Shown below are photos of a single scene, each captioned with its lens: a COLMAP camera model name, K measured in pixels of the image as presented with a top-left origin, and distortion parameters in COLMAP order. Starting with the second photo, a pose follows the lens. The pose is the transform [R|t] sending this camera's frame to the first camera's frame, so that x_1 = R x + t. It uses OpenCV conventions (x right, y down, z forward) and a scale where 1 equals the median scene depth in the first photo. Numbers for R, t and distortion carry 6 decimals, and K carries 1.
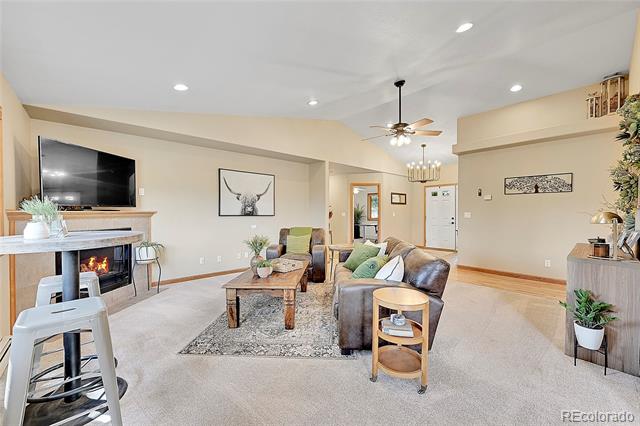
lens RADIAL K [[251.5, 0, 323.3], [0, 251.5, 214.9], [0, 0, 1]] dist [-0.001765, 0.000111]
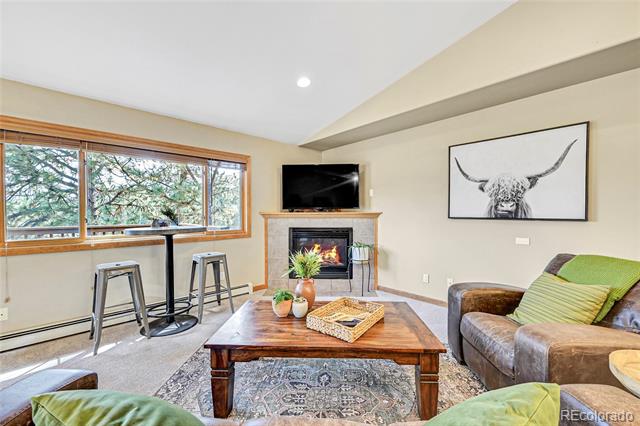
lens RADIAL K [[251.5, 0, 323.3], [0, 251.5, 214.9], [0, 0, 1]] dist [-0.001765, 0.000111]
pose [[0.016877, 0.007574, -0.999829, 0.239608], [-0.006249, 0.999953, 0.007470, -0.007758], [0.999838, 0.006122, 0.016923, 0.654299]]
